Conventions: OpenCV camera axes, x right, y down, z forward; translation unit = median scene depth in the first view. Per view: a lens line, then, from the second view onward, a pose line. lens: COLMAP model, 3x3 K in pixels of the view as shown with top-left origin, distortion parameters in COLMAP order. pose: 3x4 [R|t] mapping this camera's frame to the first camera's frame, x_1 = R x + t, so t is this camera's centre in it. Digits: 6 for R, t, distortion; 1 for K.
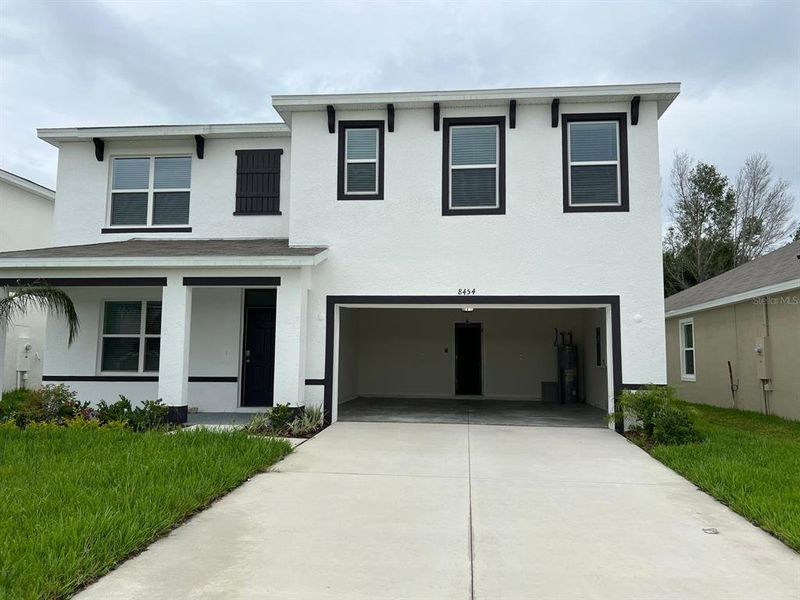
lens RADIAL K [[602.9, 0, 399.9], [0, 602.9, 296.1], [0, 0, 1]] dist [0.063815, -0.105129]
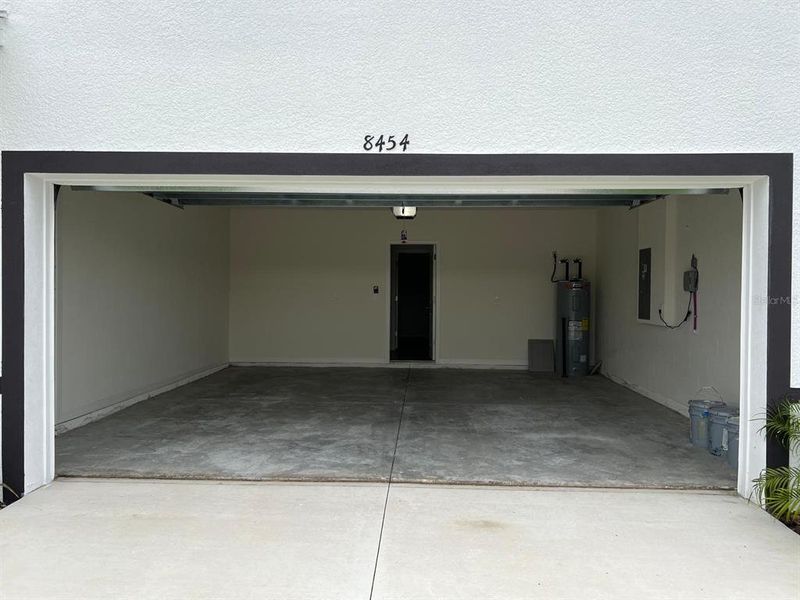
lens RADIAL K [[602.9, 0, 398.2], [0, 602.9, 300.1], [0, 0, 1]] dist [0.063815, -0.105129]
pose [[0.997775, -0.002700, 0.066614, 0.062270], [-0.005264, 0.992871, 0.119077, 0.029638], [-0.066460, -0.119163, 0.990648, 0.415306]]
